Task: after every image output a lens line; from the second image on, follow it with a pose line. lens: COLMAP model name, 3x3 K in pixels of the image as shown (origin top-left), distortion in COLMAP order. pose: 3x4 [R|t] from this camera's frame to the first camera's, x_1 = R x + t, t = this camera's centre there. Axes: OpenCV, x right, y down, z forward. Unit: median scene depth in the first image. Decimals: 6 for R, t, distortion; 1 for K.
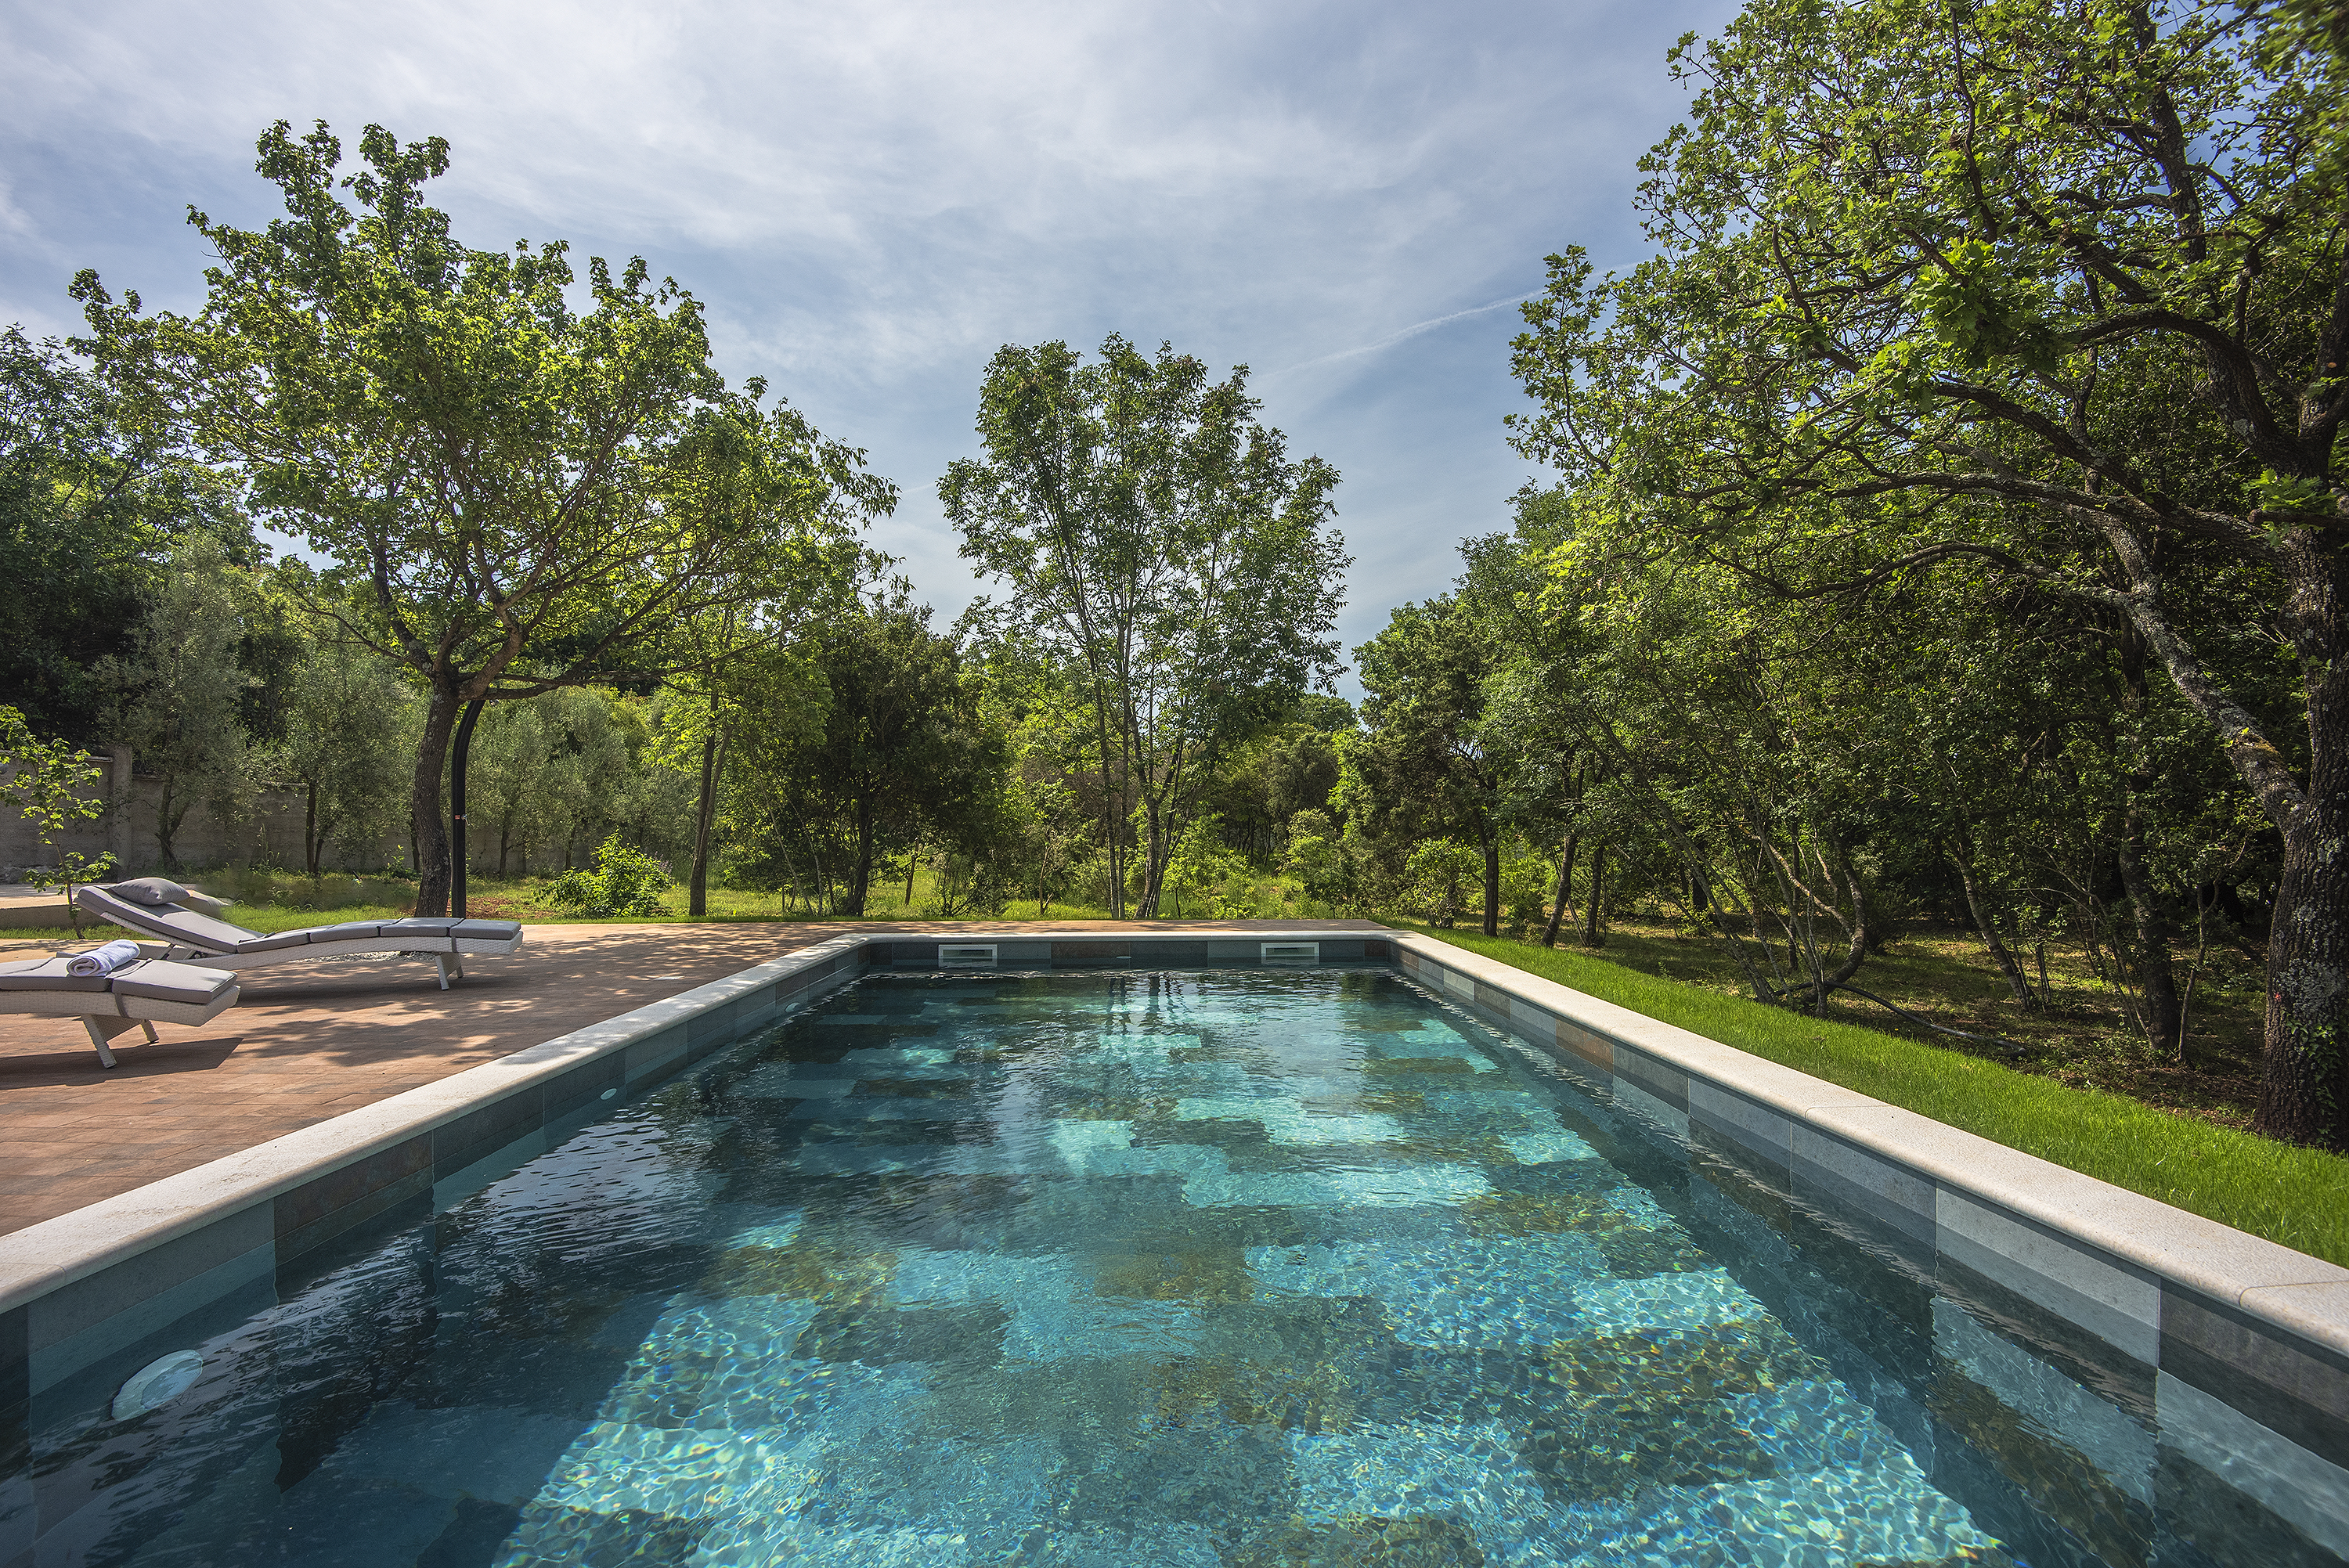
lens RADIAL K [[1089.2, 0, 1189.2], [0, 1089.2, 786.1], [0, 0, 1]] dist [-0.000143, 0.000001]
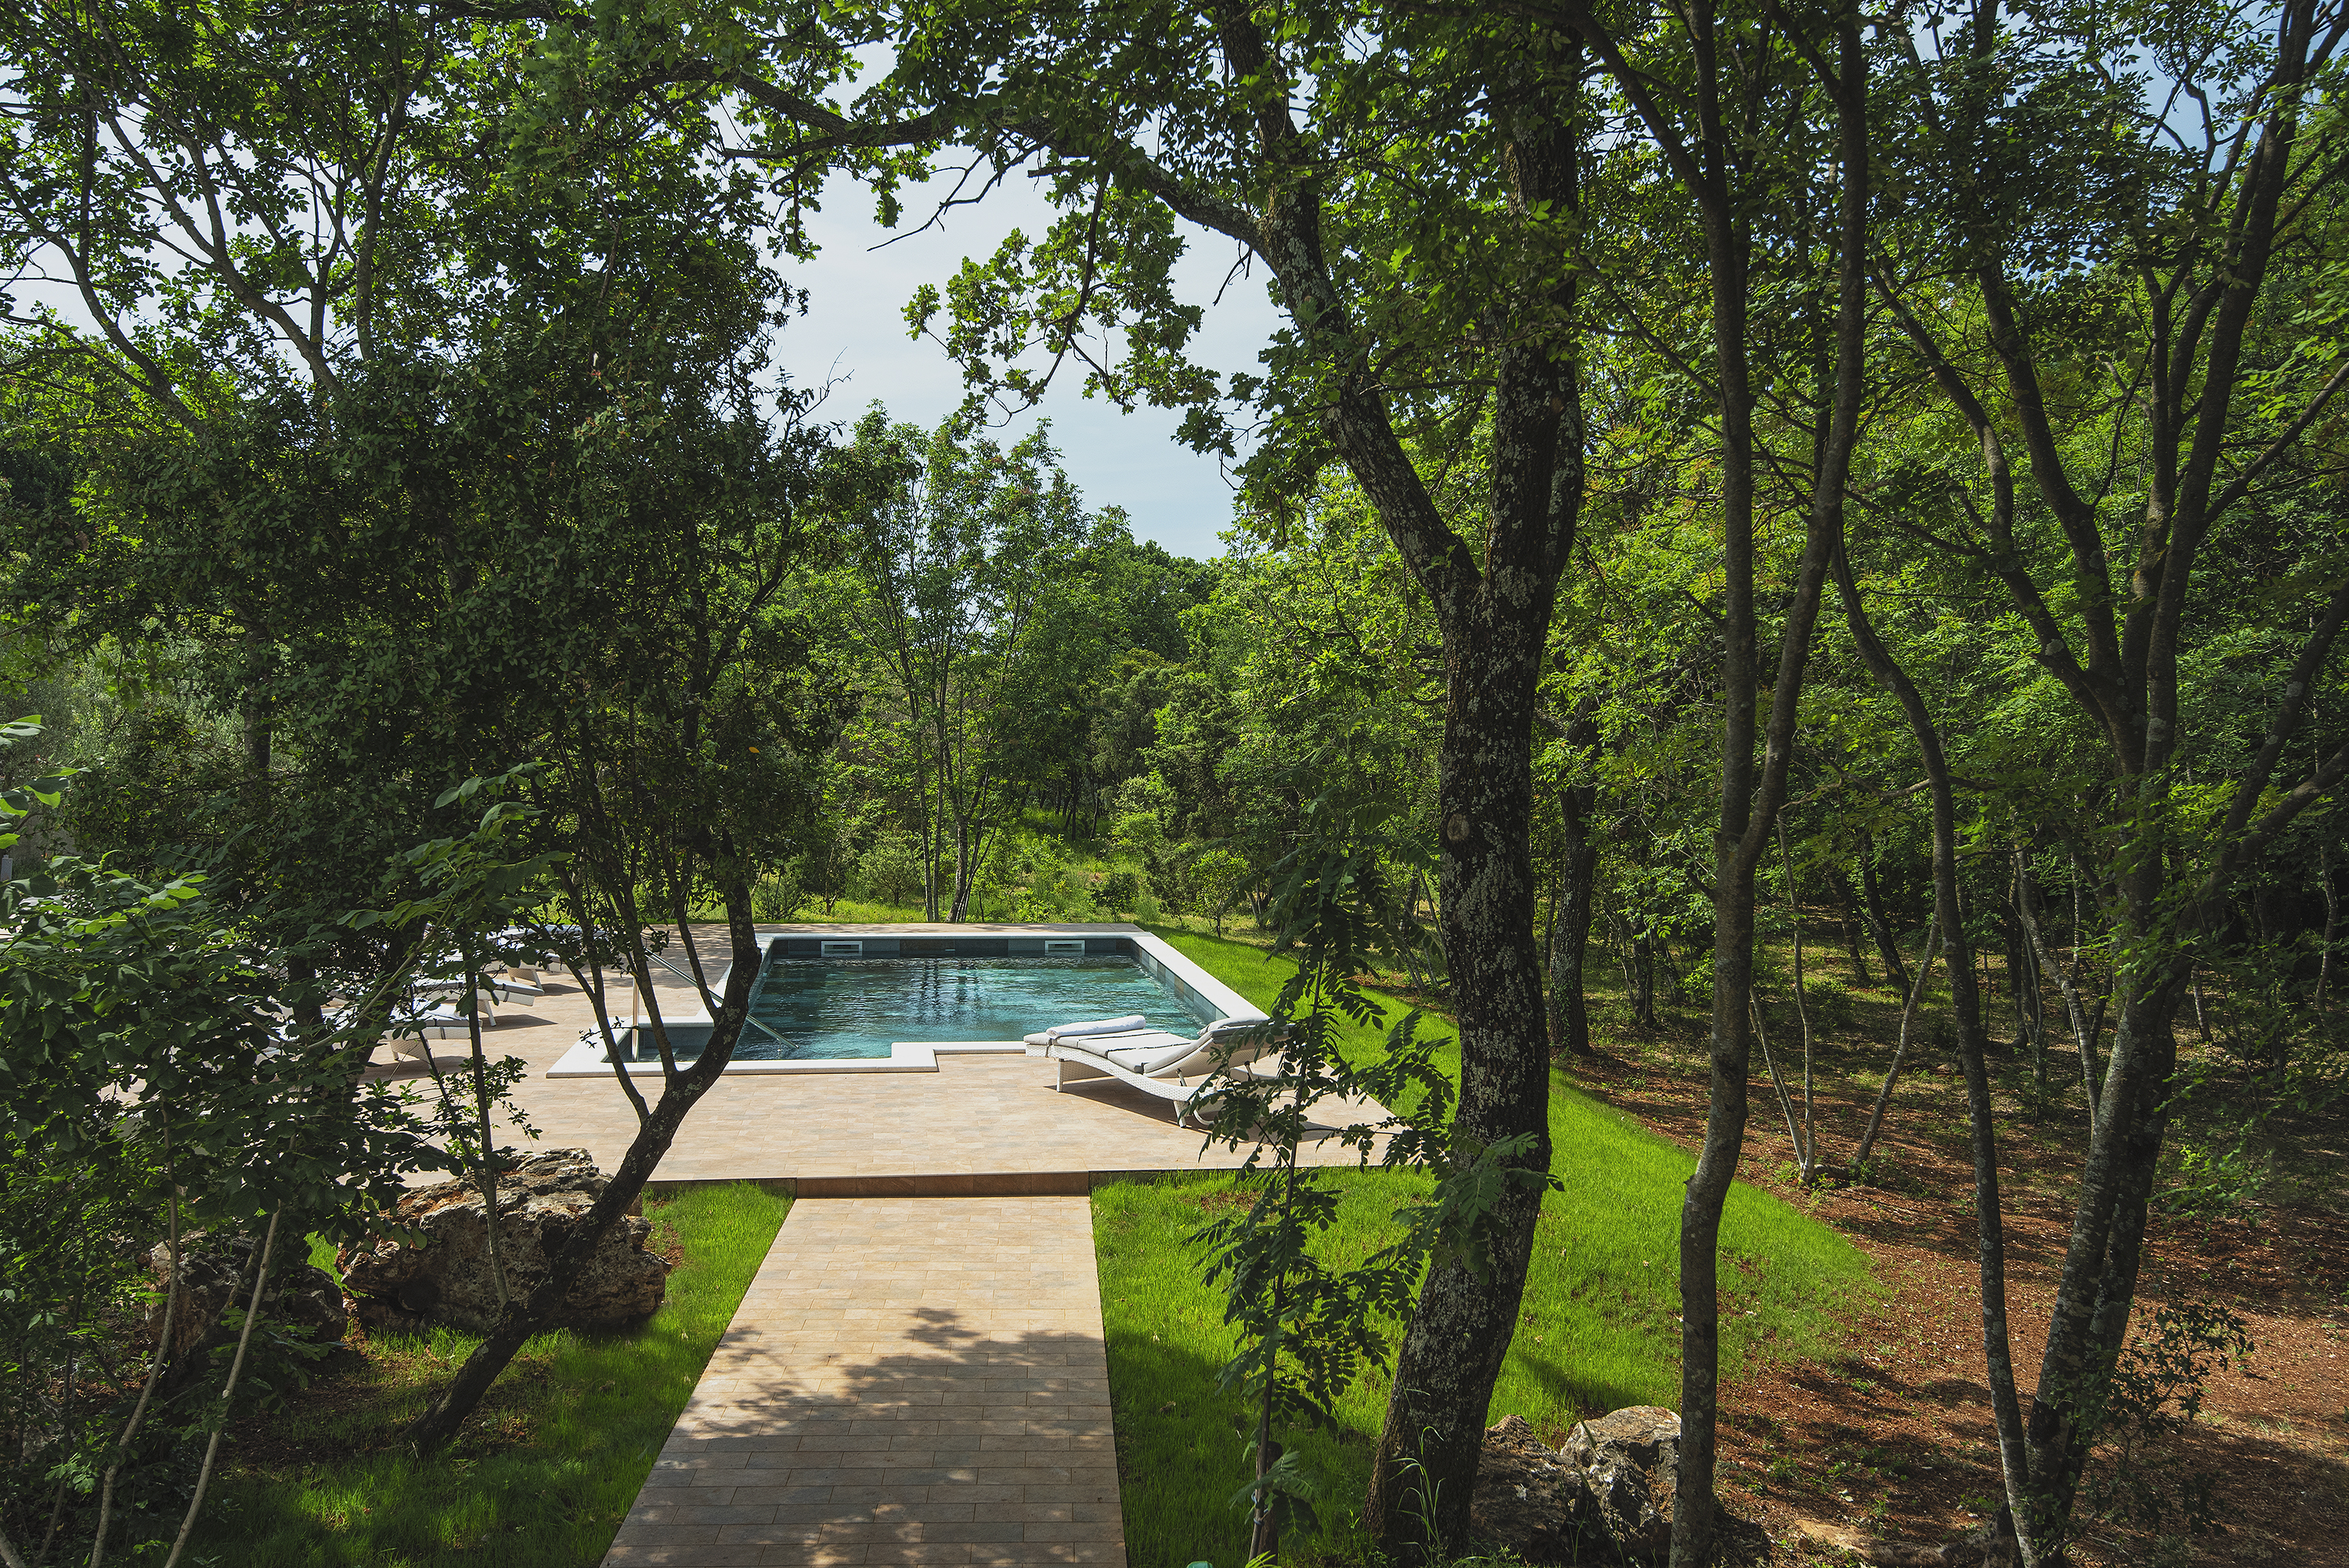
lens RADIAL K [[2038.8, 0, 1171.2], [0, 2038.8, 785.3], [0, 0, 1]] dist [0.001911, 0.000056]
pose [[0.995722, 0.009675, 0.091897, -0.009117], [-0.015479, 0.997915, 0.062665, -0.128759], [-0.091099, -0.063820, 0.993795, -0.930718]]
